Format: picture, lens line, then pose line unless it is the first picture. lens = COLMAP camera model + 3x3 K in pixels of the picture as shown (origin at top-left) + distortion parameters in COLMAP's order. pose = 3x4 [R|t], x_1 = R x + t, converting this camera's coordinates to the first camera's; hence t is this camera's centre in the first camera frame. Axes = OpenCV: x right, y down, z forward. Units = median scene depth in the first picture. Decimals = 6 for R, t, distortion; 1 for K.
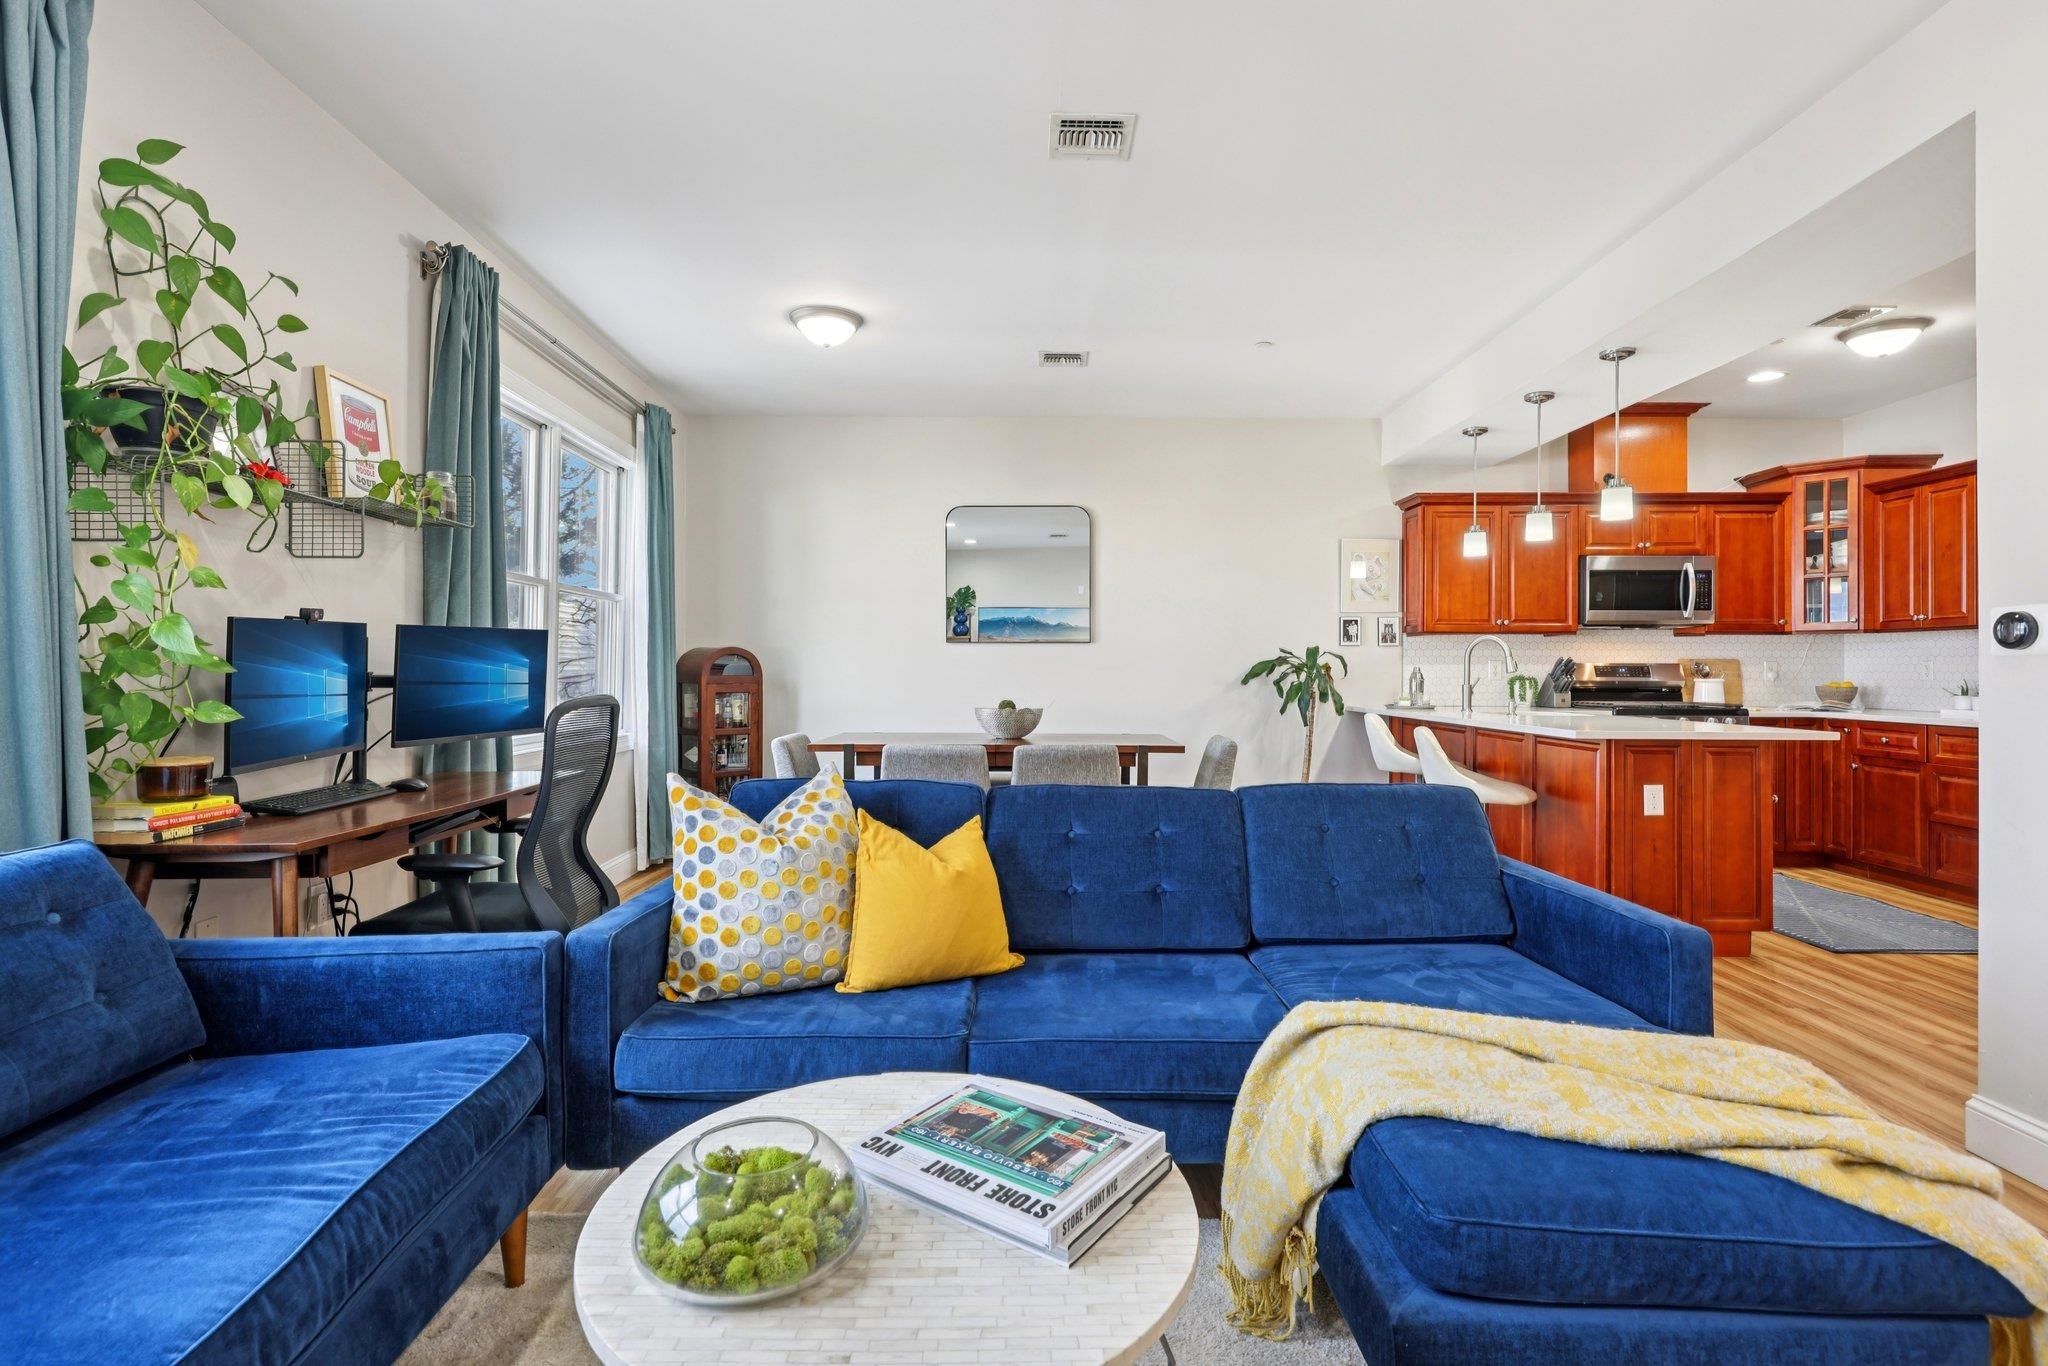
lens RADIAL K [[1013.9, 0, 1016.5], [0, 1013.9, 660.5], [0, 0, 1]] dist [-0.000114, 0.004531]
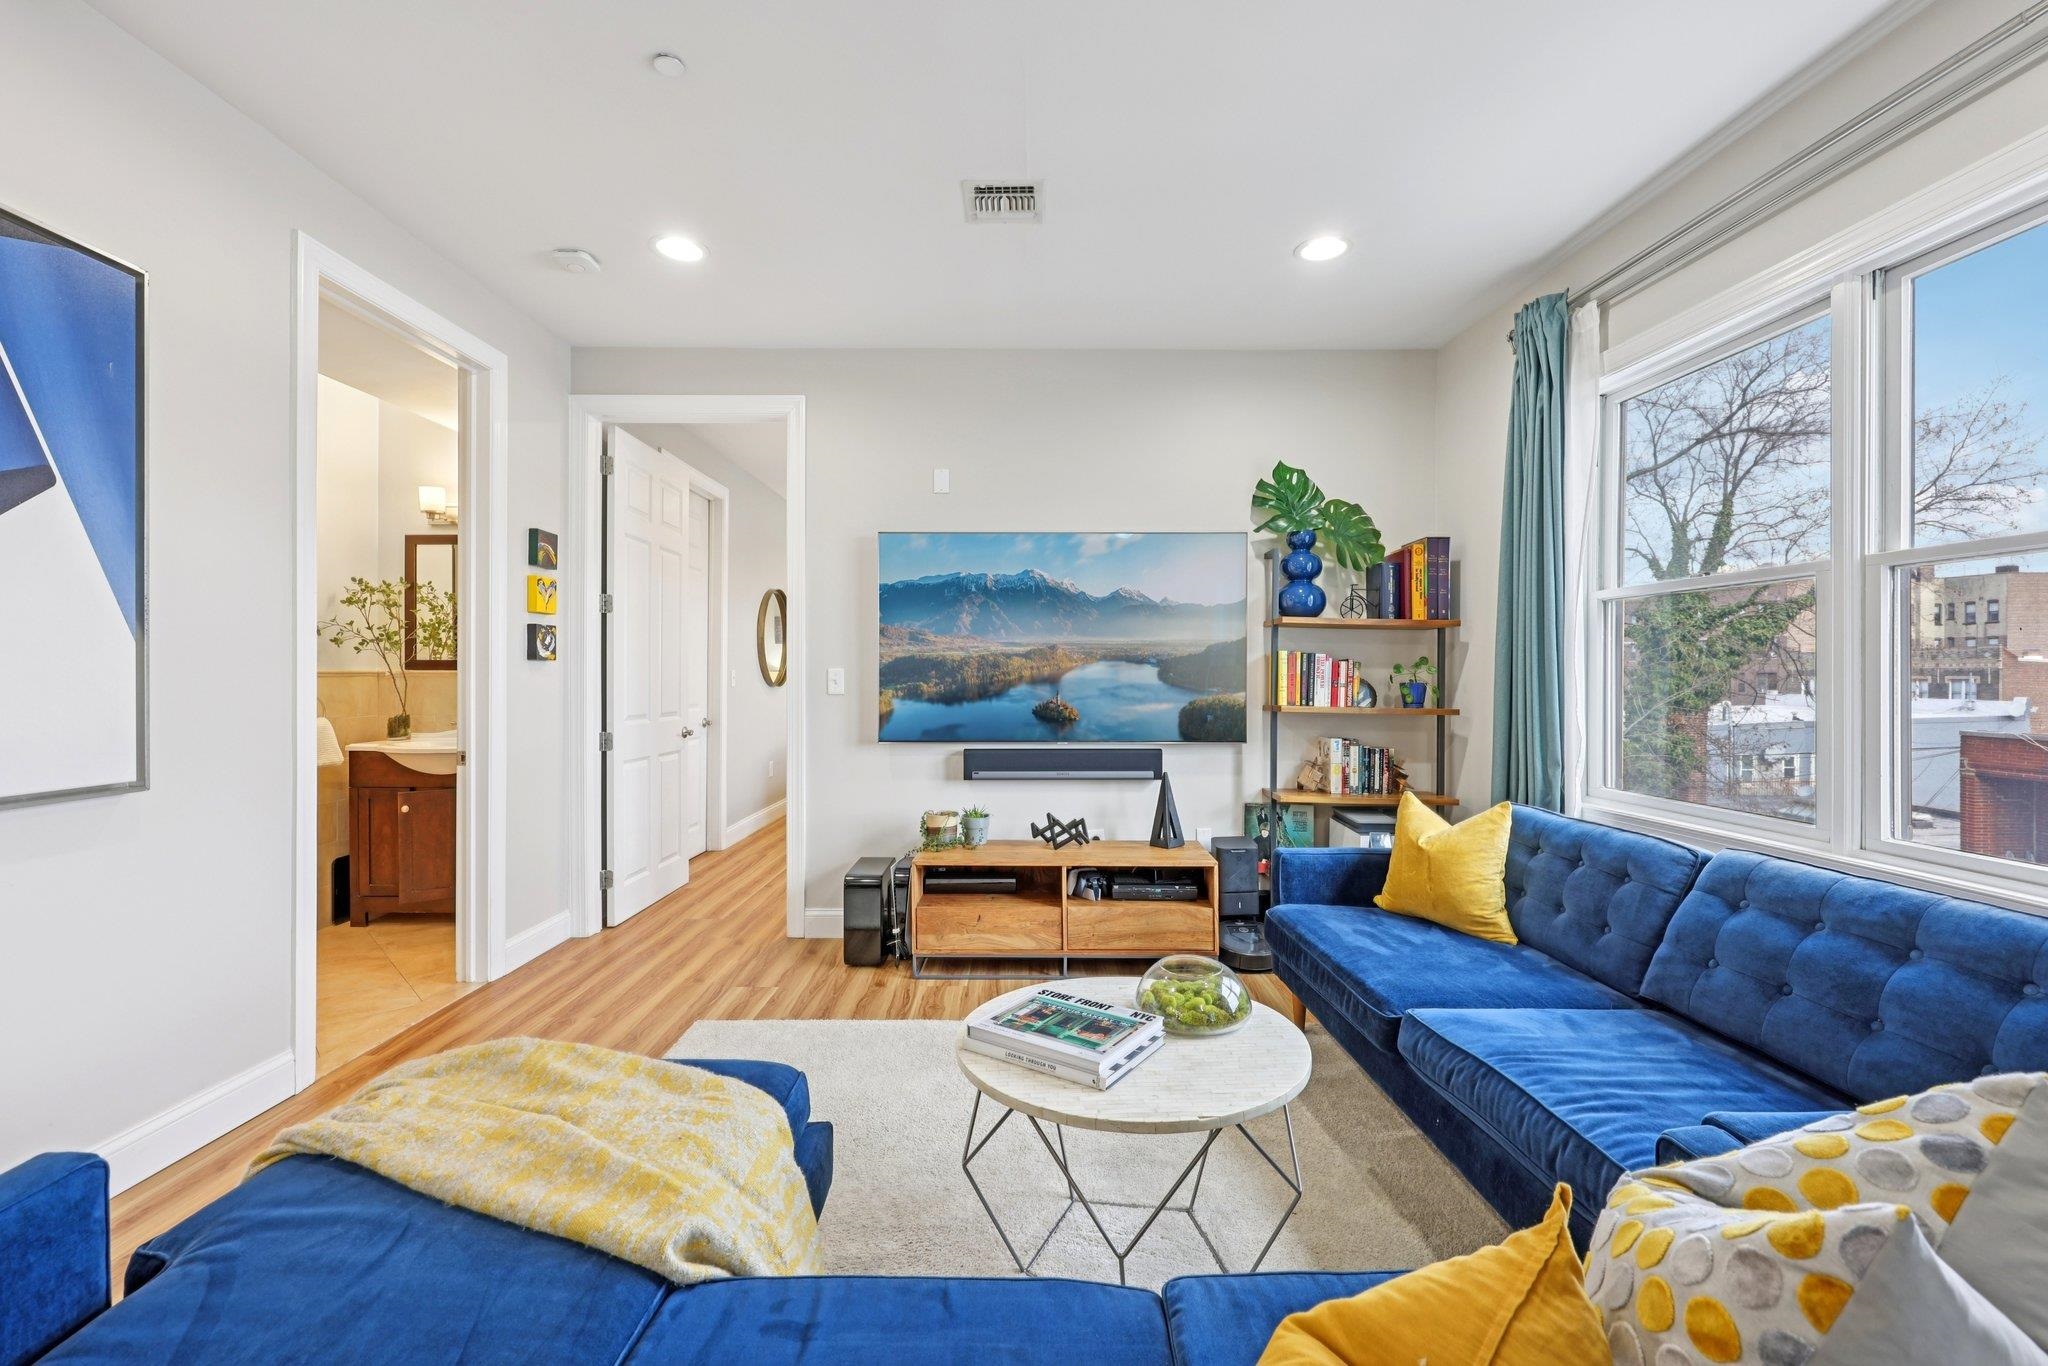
lens RADIAL K [[854.0, 0, 1035.7], [0, 854.0, 675.4], [0, 0, 1]] dist [0.004306, 0.000166]
pose [[-0.999617, -0.005754, -0.027087, 0.023205], [-0.005601, 0.999968, -0.005736, -0.018188], [0.027120, -0.005582, -0.999617, 0.674407]]
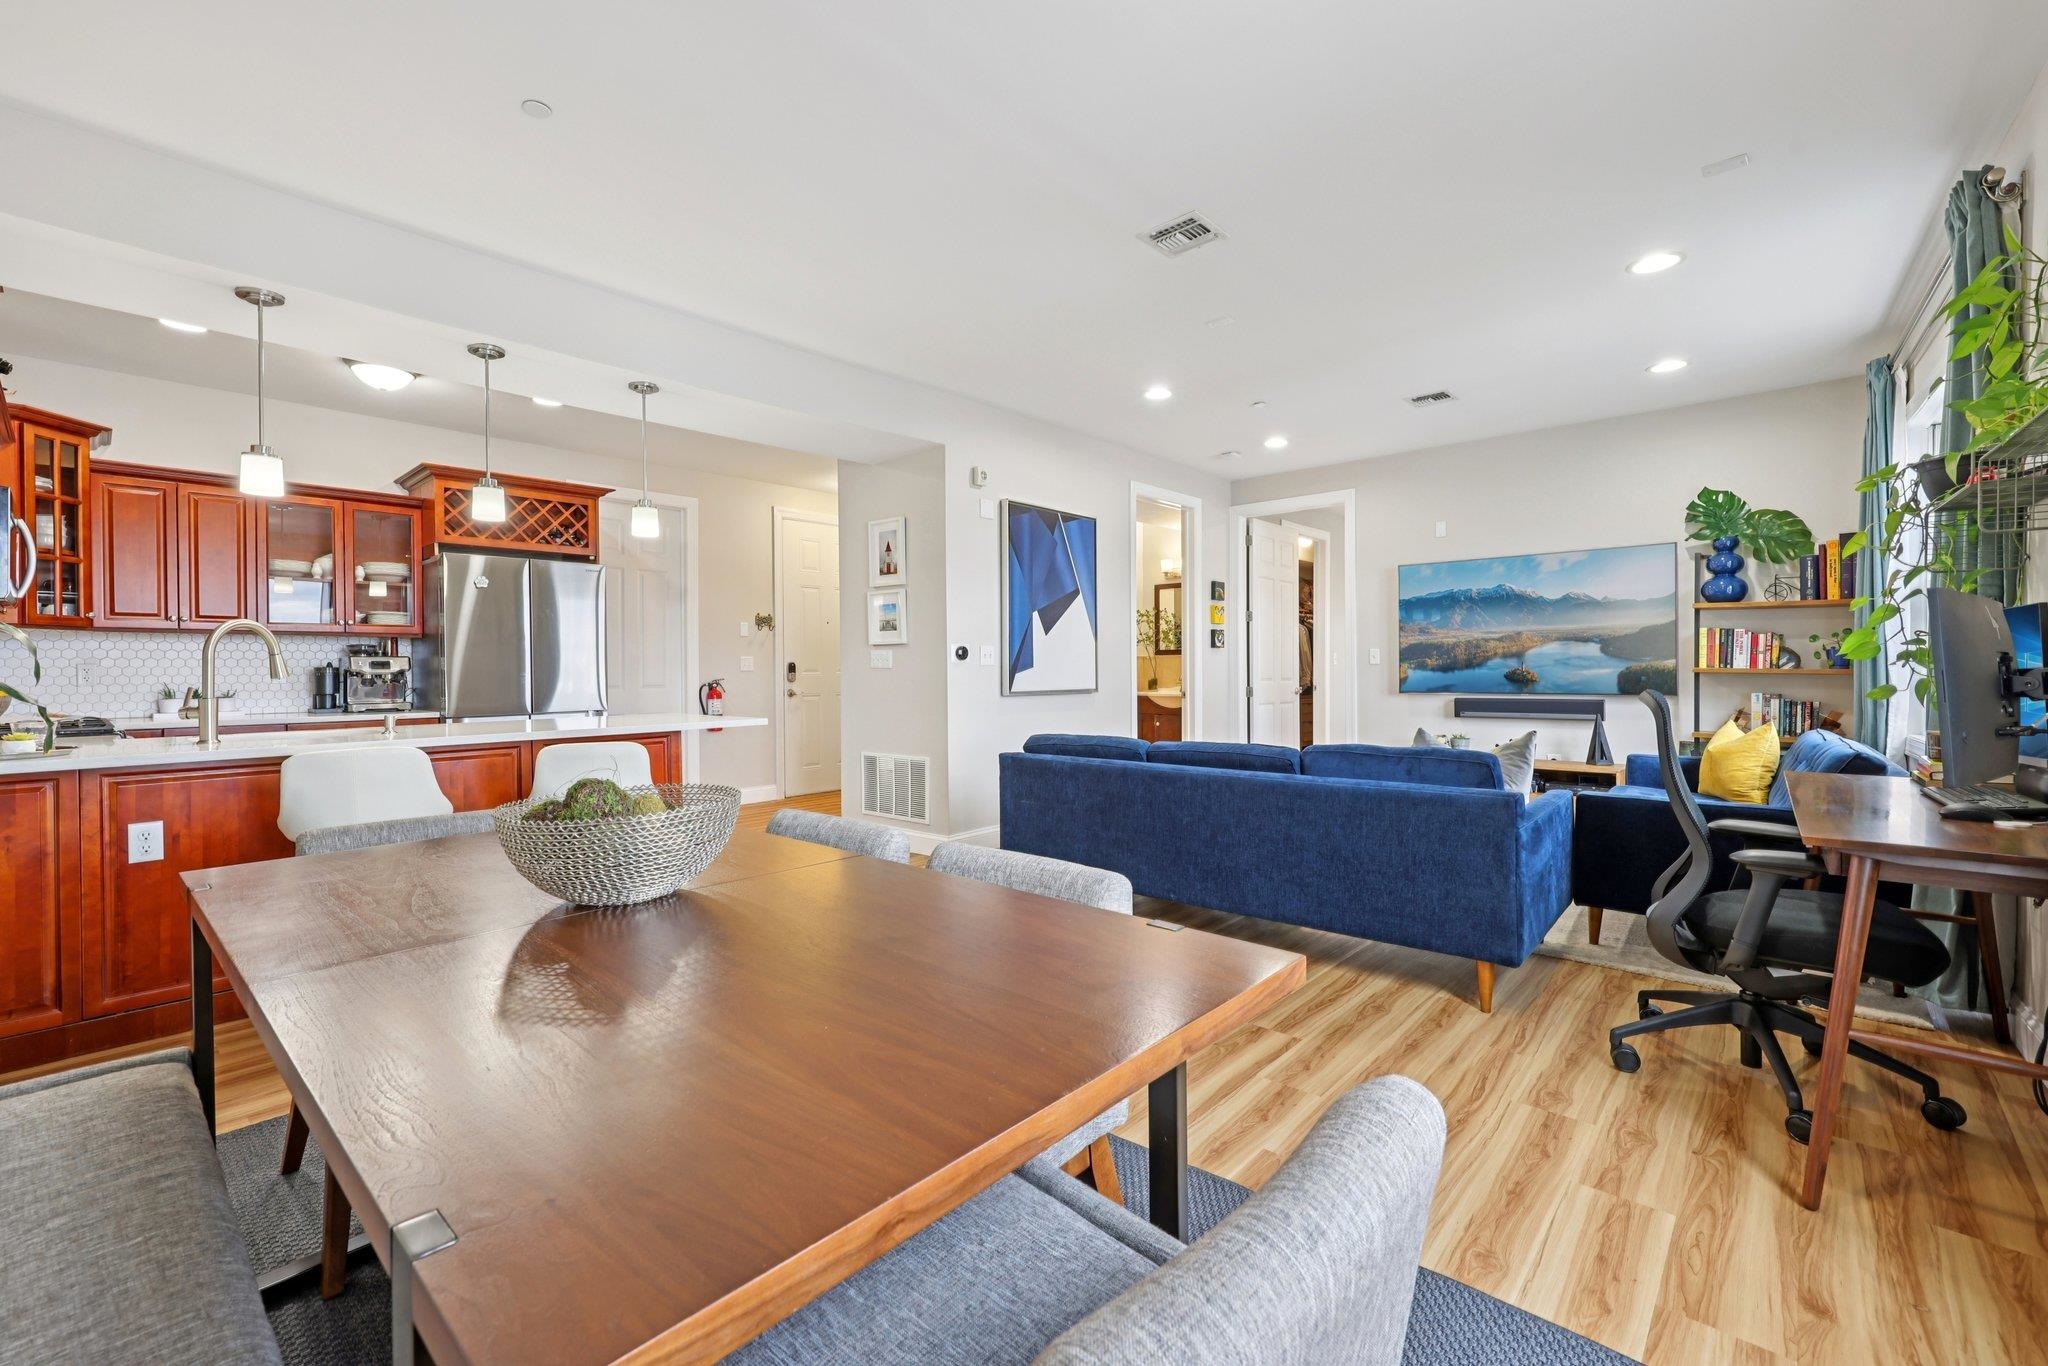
lens RADIAL K [[854.0, 0, 1030.1], [0, 854.0, 668.2], [0, 0, 1]] dist [0.004306, 0.000166]
pose [[-0.757015, 0.001566, 0.653396, -0.305500], [-0.000579, 0.999995, -0.003068, 0.008394], [-0.653397, -0.002701, -0.757010, 1.284439]]
